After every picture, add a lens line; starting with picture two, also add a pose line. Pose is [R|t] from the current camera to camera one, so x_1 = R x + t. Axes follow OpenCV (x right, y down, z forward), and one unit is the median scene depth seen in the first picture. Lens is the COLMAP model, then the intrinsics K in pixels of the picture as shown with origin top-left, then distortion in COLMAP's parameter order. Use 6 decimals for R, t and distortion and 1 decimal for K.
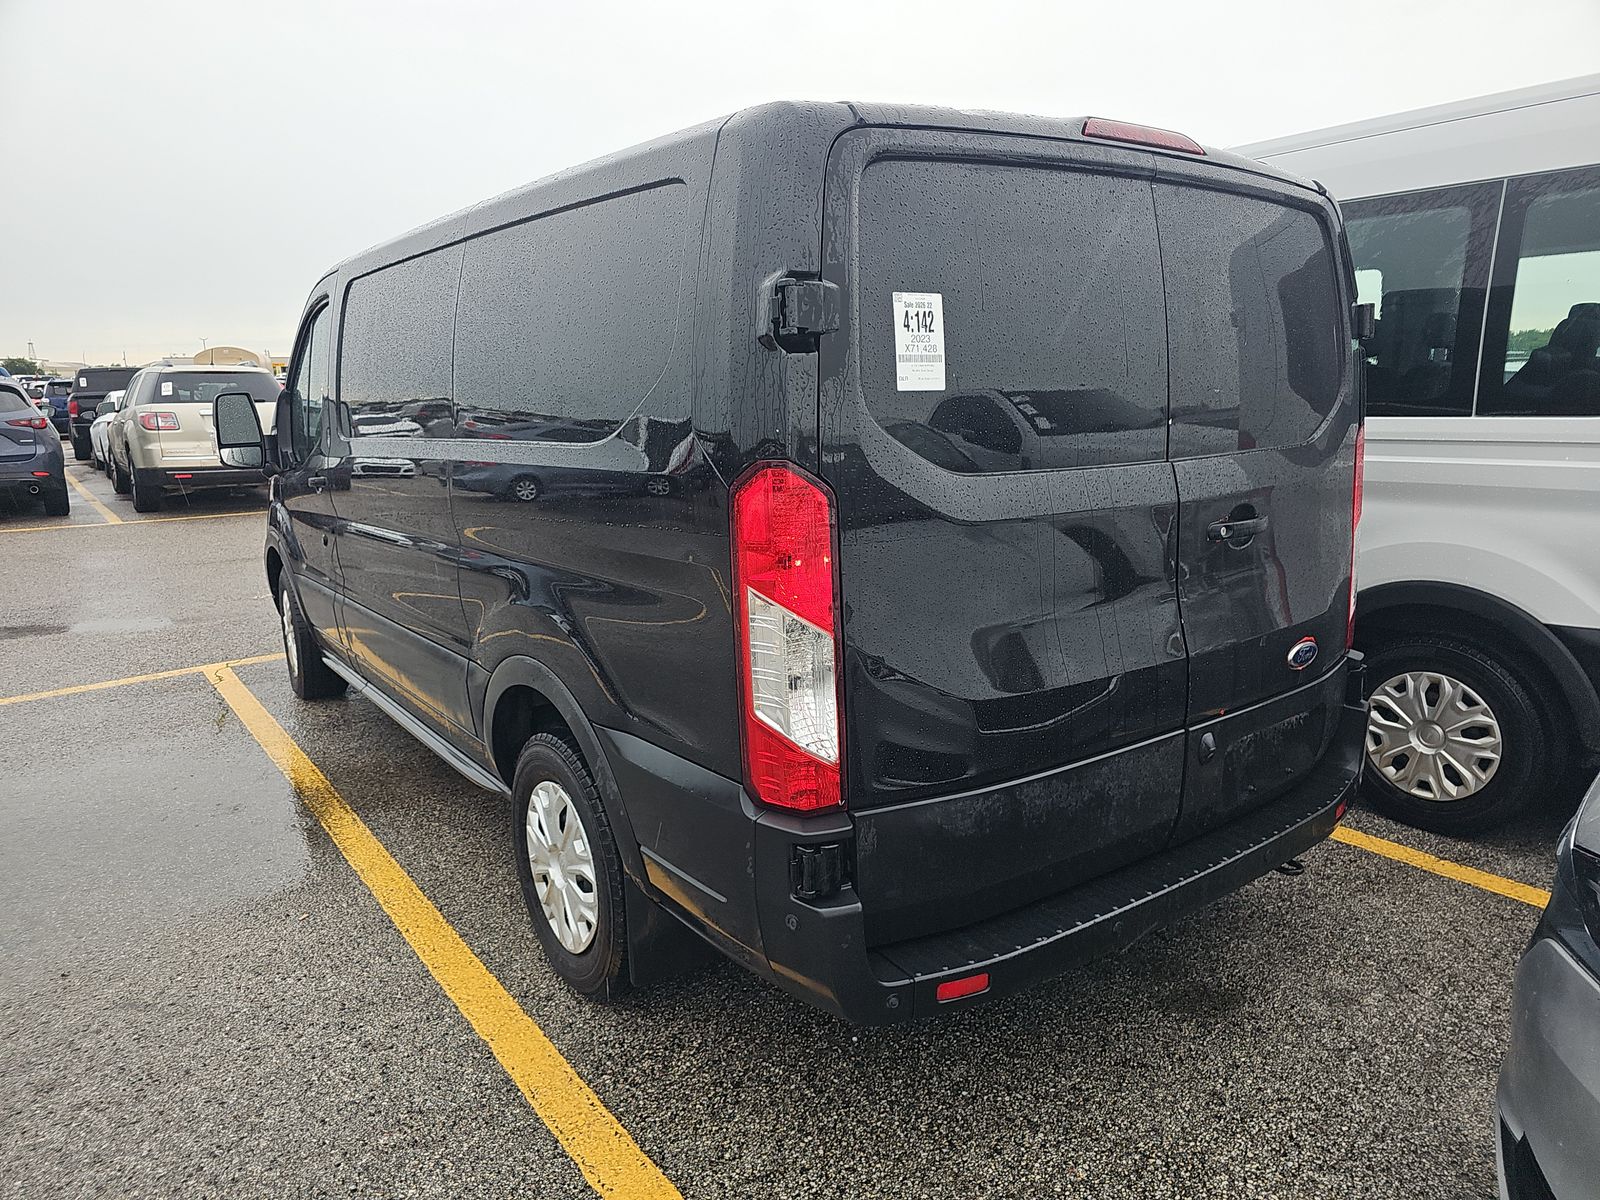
lens RADIAL K [[1083.4, 0, 799.7], [0, 1083.4, 594.9], [0, 0, 1]] dist [0.036828, -0.024881]
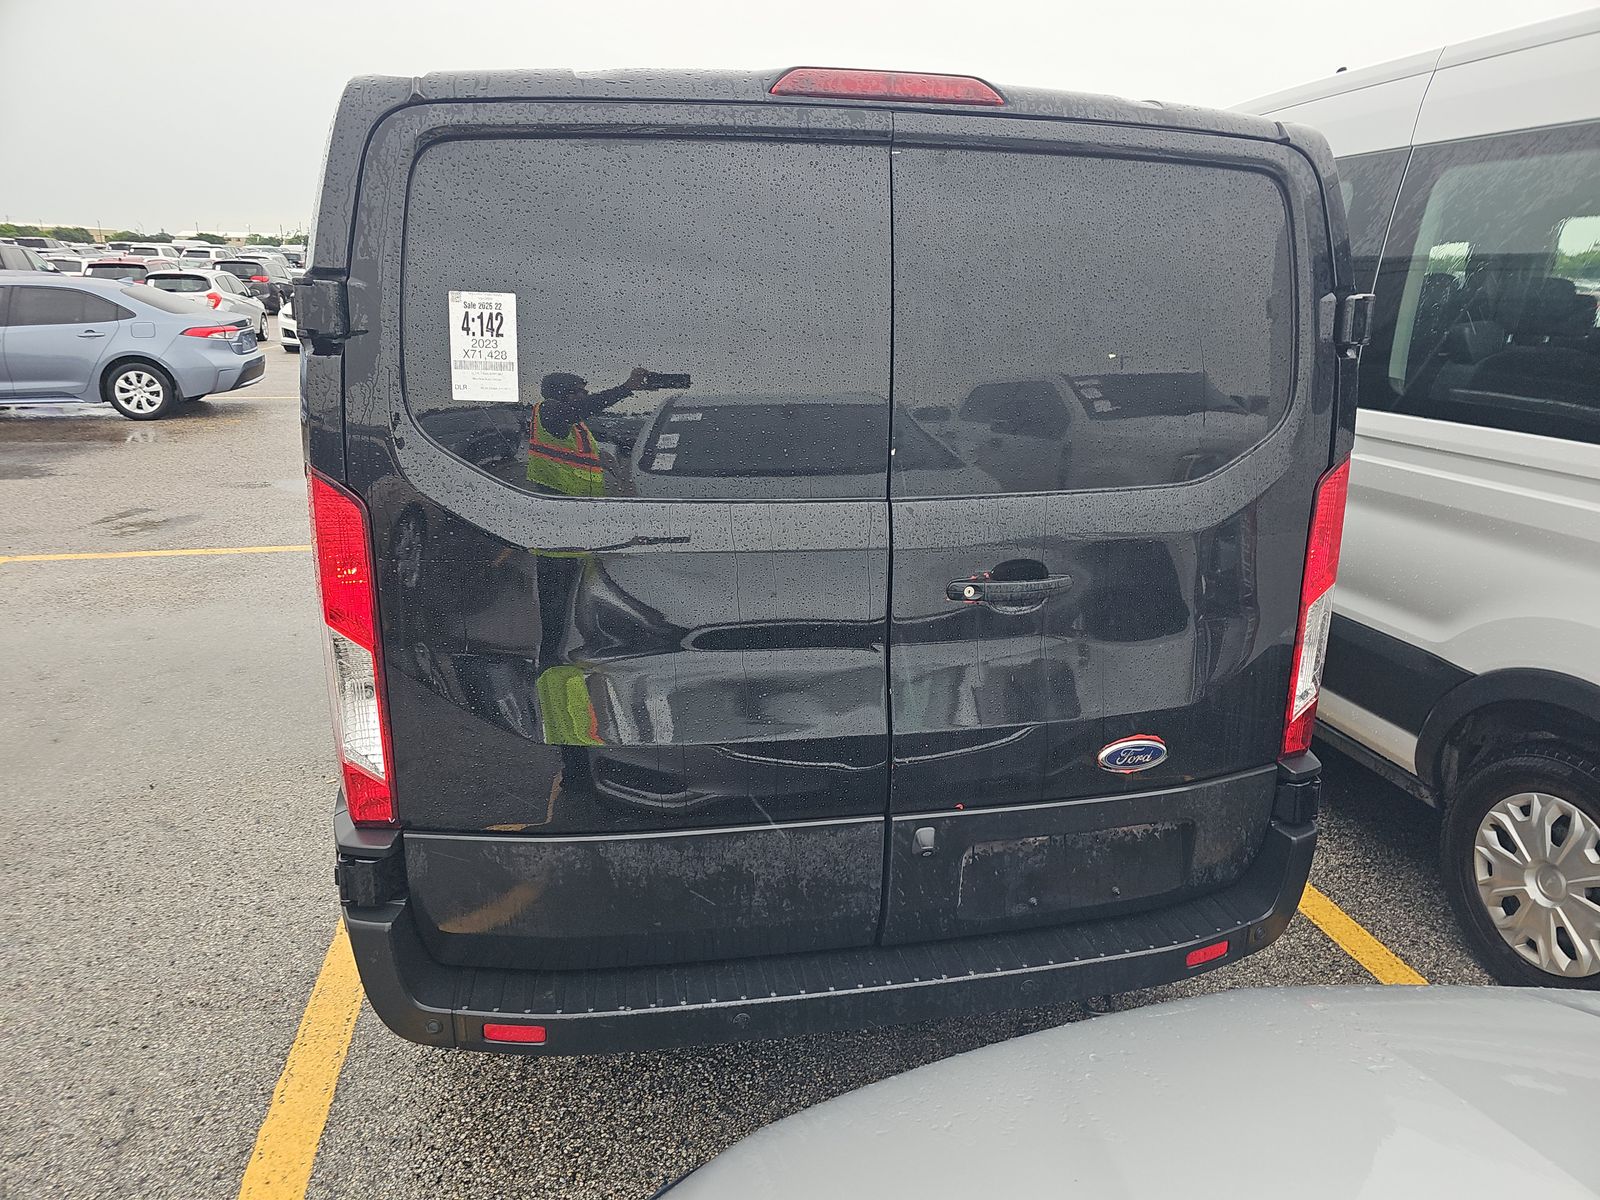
lens RADIAL K [[1083.4, 0, 808.2], [0, 1083.4, 595.0], [0, 0, 1]] dist [0.036828, -0.024881]
pose [[0.906732, 0.157077, -0.391362, 0.639871], [-0.119902, 0.985766, 0.117851, -0.146560], [0.404303, -0.059934, 0.912659, 0.237742]]
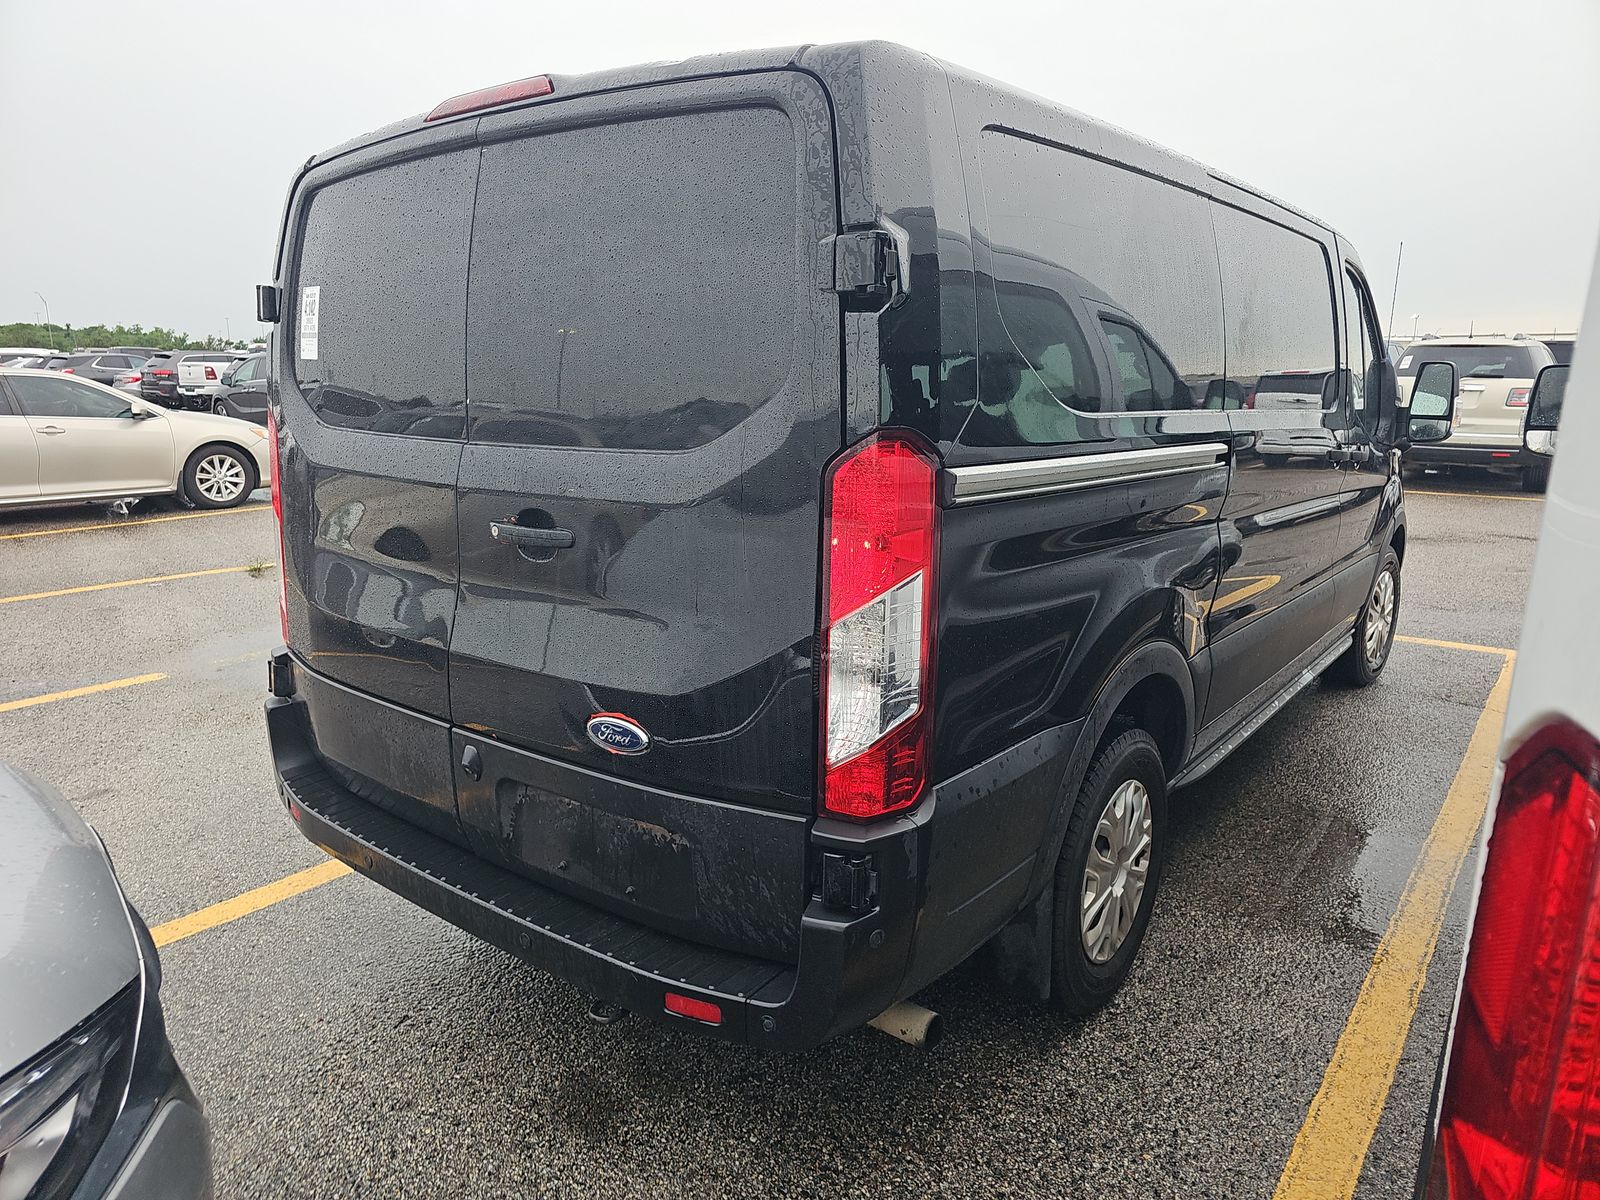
lens RADIAL K [[1083.4, 0, 796.2], [0, 1083.4, 570.3], [0, 0, 1]] dist [0.036828, -0.024881]
pose [[0.266997, 0.196835, -0.943382, 1.383533], [-0.195614, 0.969609, 0.146945, -0.218937], [0.943636, 0.145305, 0.297386, 1.048265]]
